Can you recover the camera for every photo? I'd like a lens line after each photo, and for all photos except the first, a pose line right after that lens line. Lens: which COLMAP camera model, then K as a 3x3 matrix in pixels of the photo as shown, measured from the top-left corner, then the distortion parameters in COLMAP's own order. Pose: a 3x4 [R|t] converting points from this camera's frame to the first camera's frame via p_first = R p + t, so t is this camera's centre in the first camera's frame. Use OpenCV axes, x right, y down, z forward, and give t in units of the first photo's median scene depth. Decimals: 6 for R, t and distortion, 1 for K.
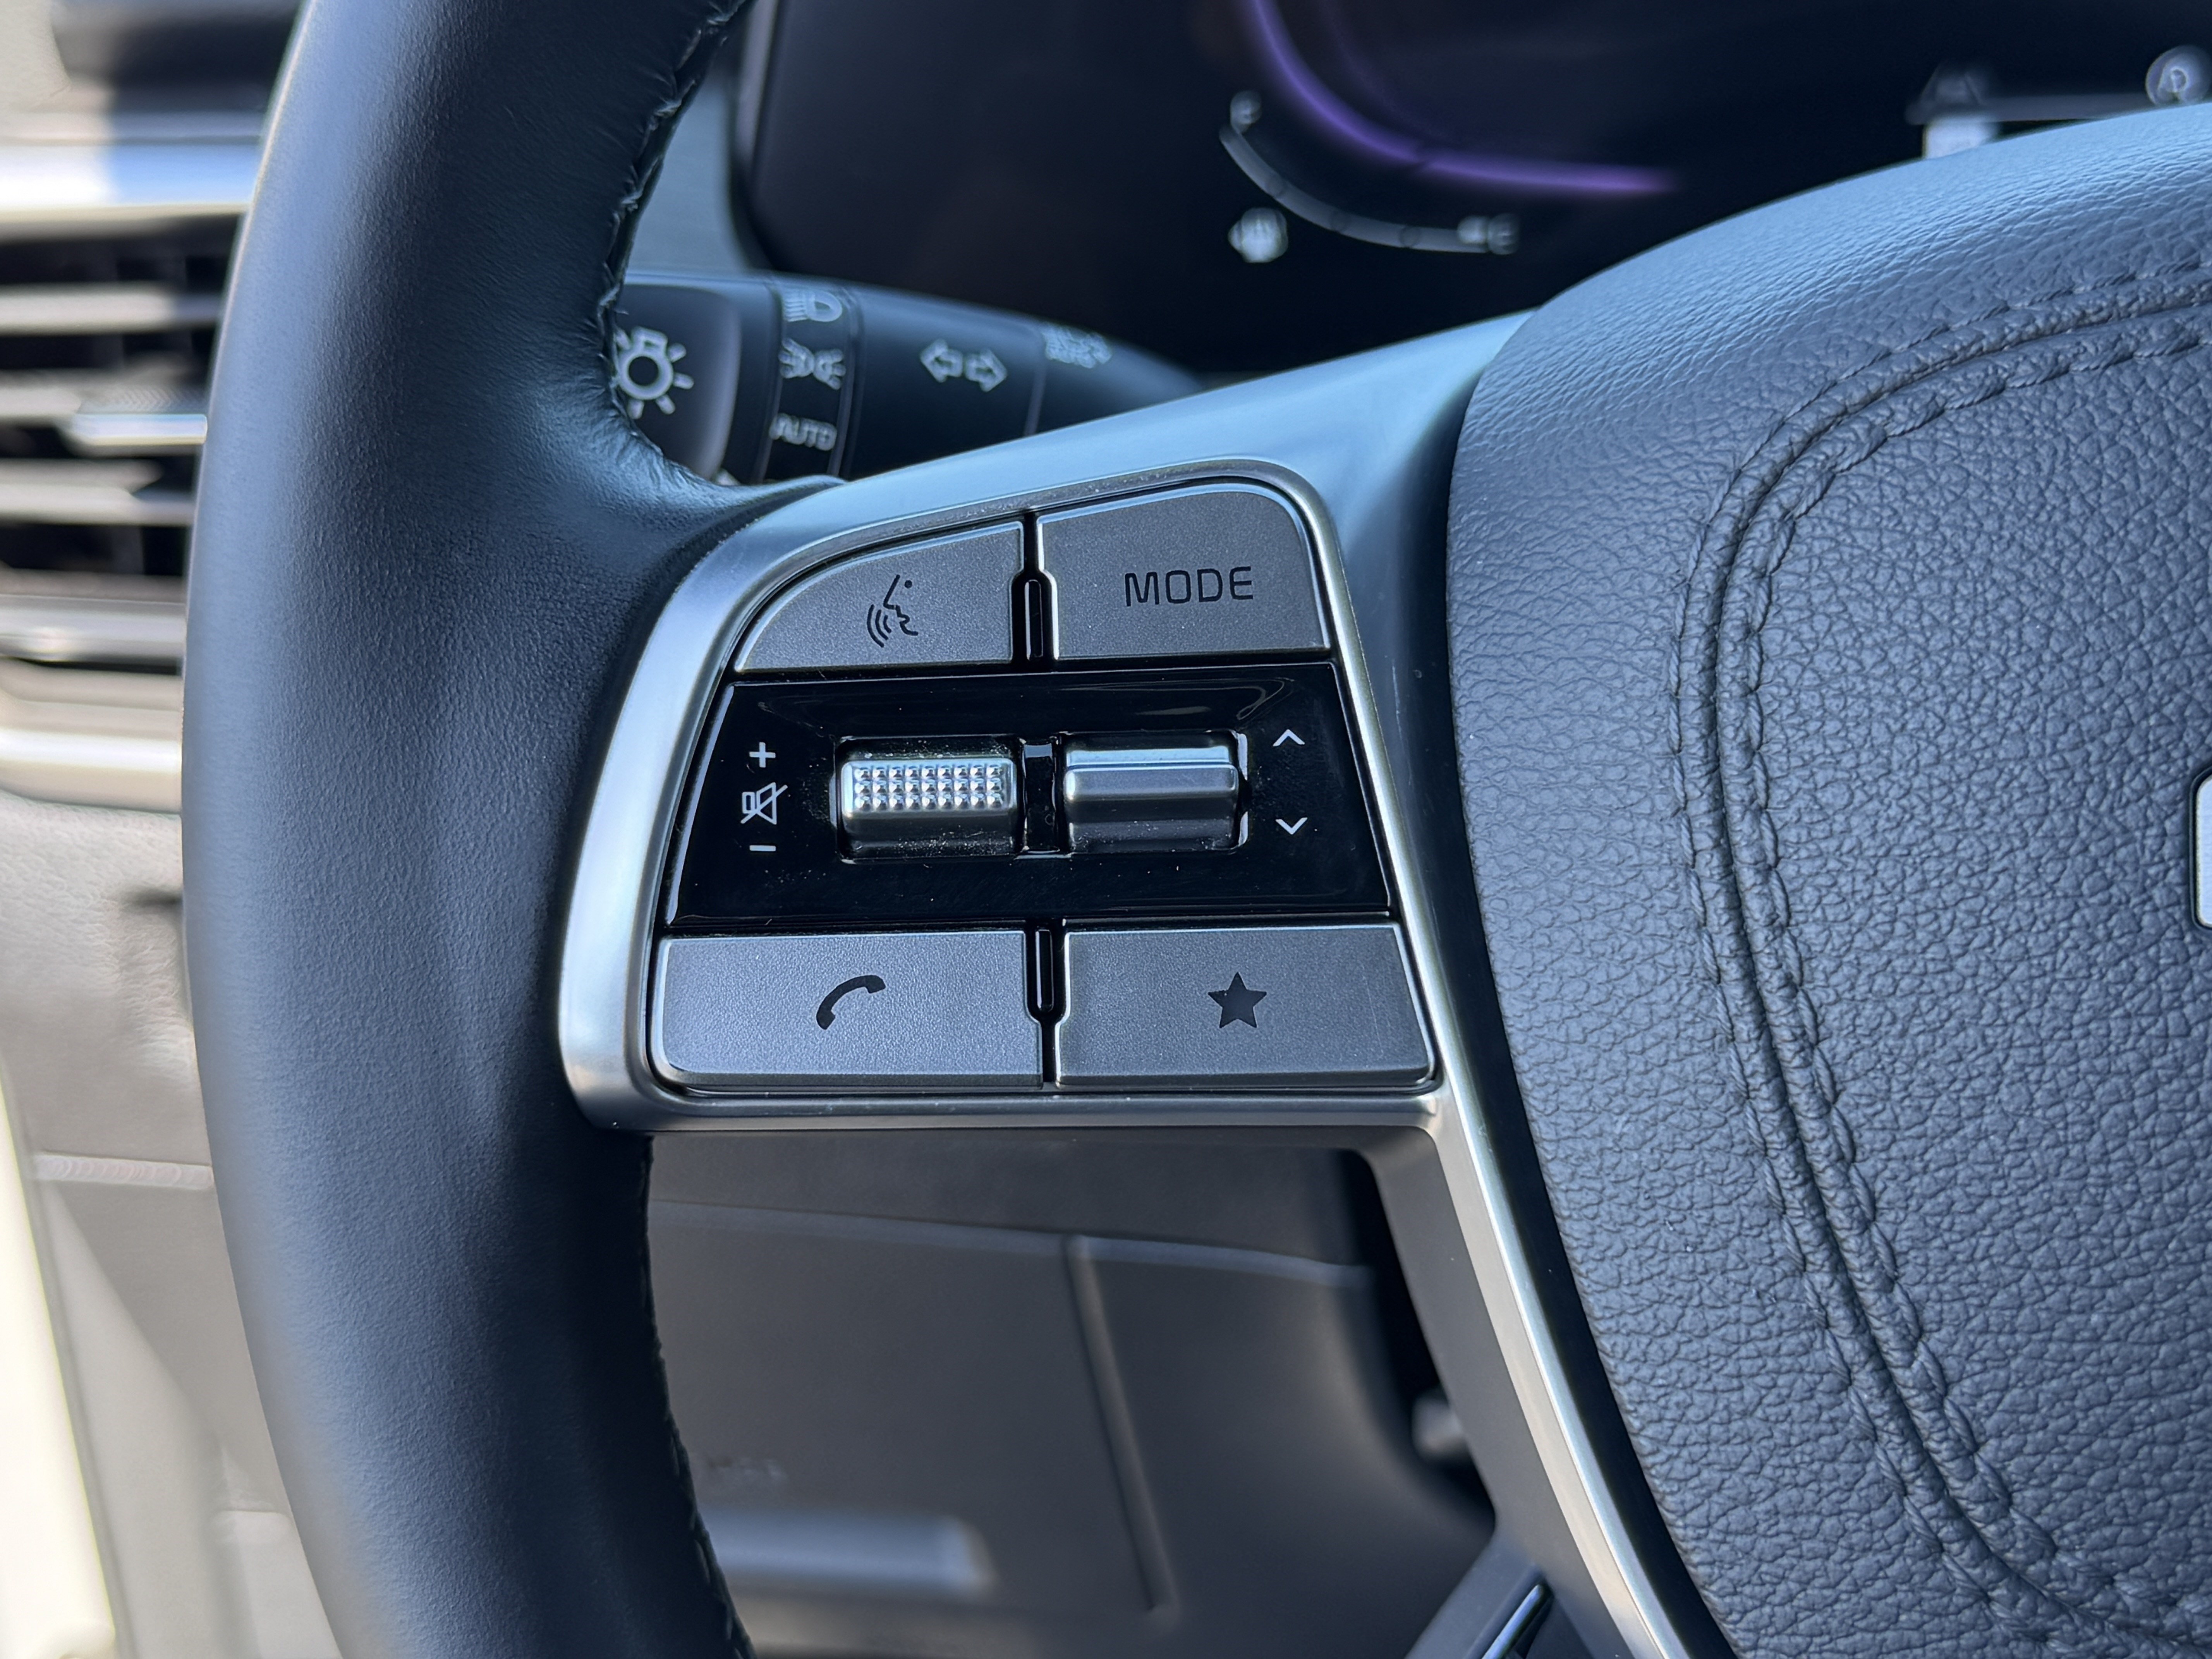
lens RADIAL K [[3055.3, 0, 1106.2], [0, 3055.3, 837.1], [0, 0, 1]] dist [0.163474, 0.000000]
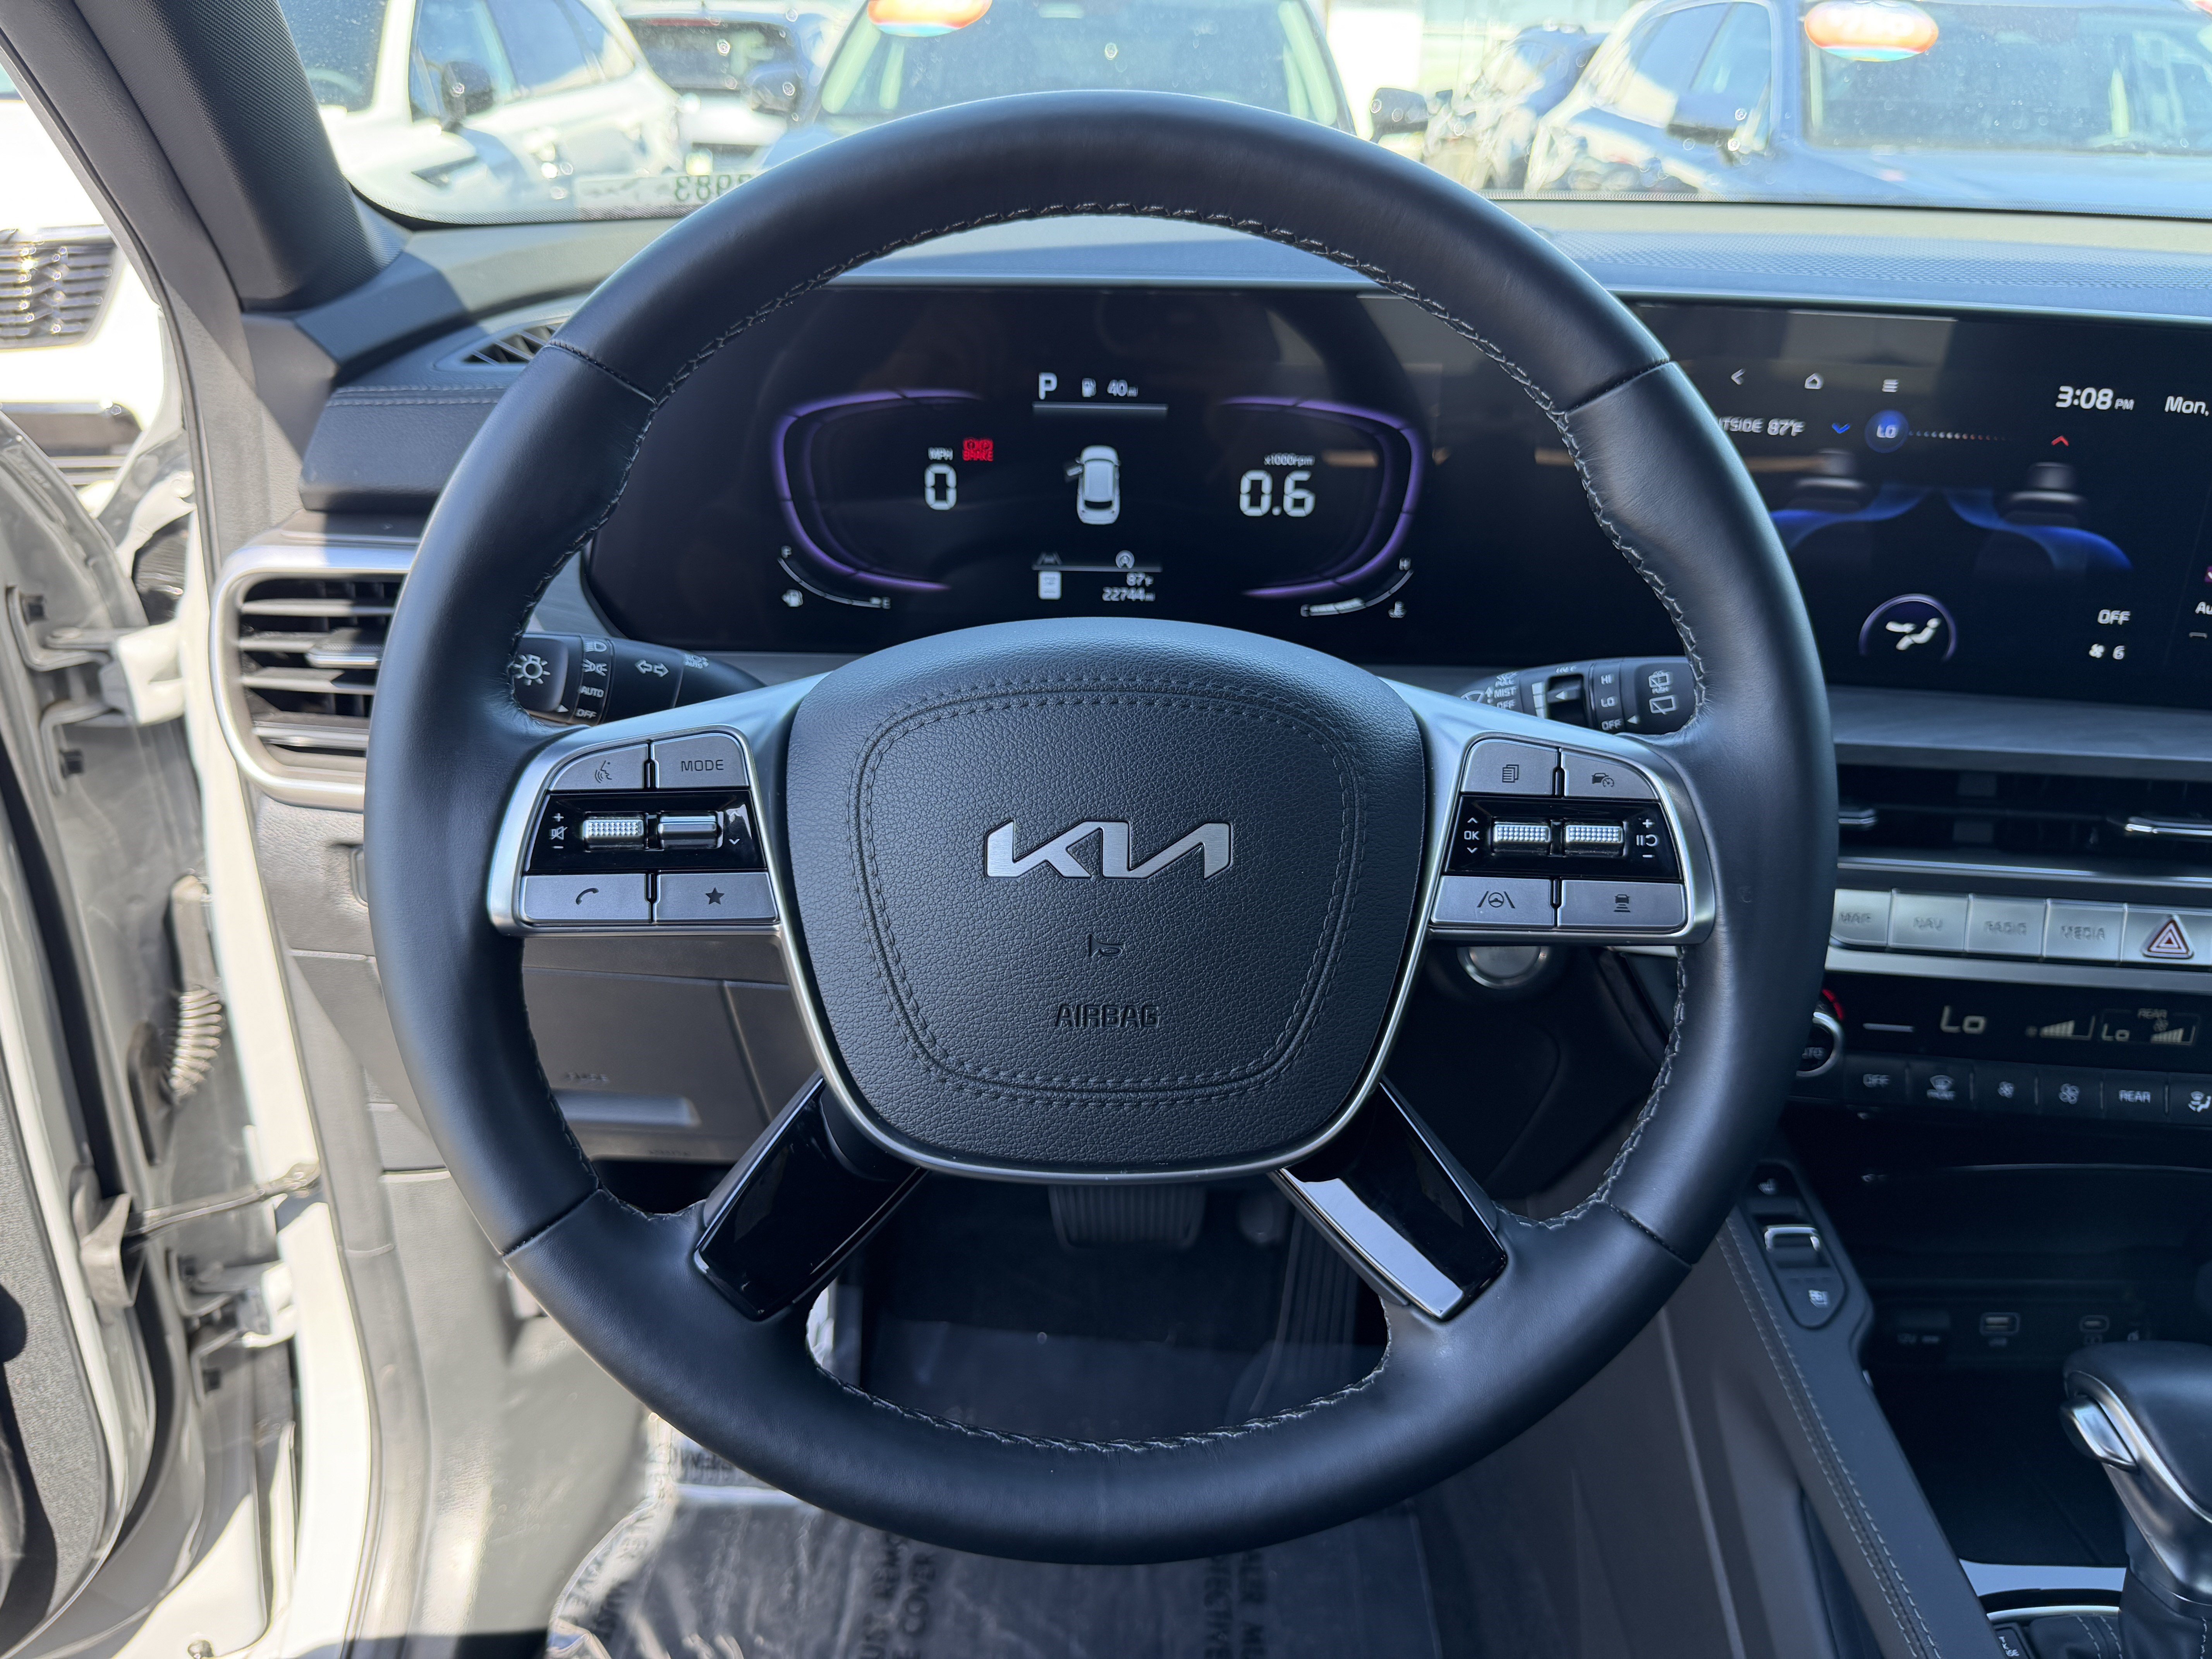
lens RADIAL K [[1533.1, 0, 1117.9], [0, 1533.1, 838.2], [0, 0, 1]] dist [0.032980, -0.009302]
pose [[0.983736, 0.011112, 0.179277, 0.169256], [-0.016423, 0.999468, 0.028168, -0.059612], [-0.178869, -0.030654, 0.983395, -0.657664]]
